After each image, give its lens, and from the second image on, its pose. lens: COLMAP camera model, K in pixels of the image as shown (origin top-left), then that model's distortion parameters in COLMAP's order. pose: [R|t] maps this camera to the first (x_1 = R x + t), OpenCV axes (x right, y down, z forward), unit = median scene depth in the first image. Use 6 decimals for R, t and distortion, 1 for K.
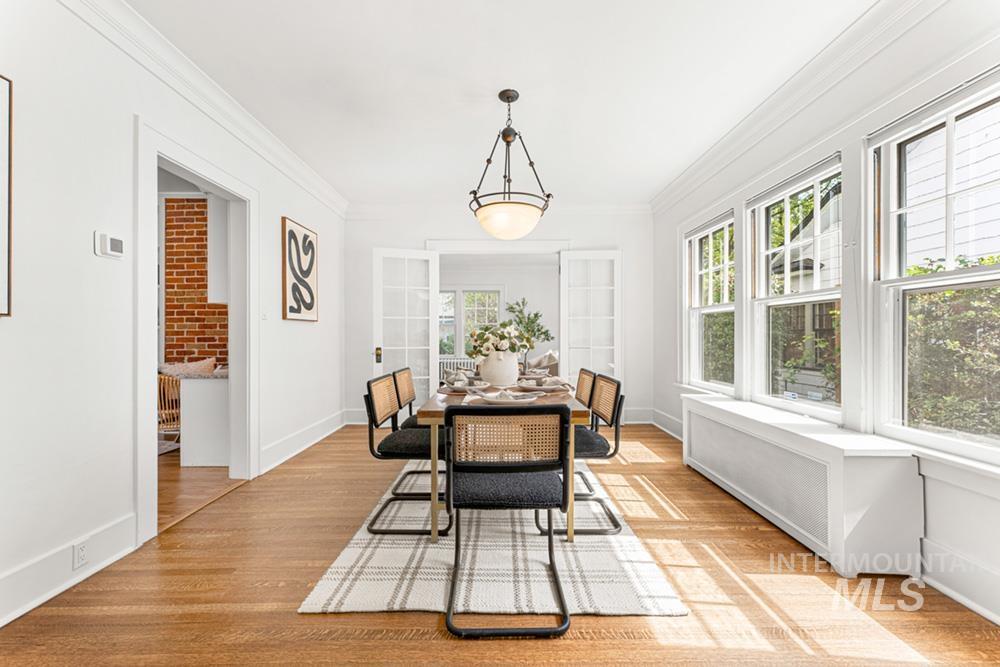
lens RADIAL K [[405.4, 0, 494.6], [0, 405.4, 335.9], [0, 0, 1]] dist [0.002357, -0.000075]
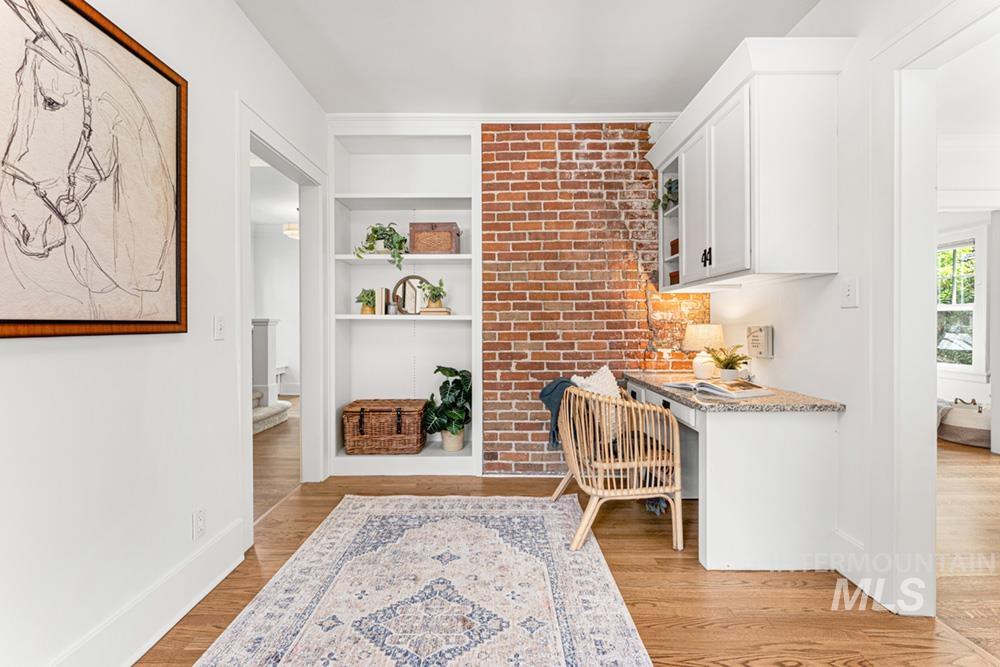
lens RADIAL K [[405.4, 0, 495.5], [0, 405.4, 327.0], [0, 0, 1]] dist [0.002357, -0.000075]
pose [[0.999972, -0.000699, -0.007430, -0.784277], [0.000757, 0.999969, 0.007786, -0.011078], [0.007424, -0.007792, 0.999942, 0.333883]]
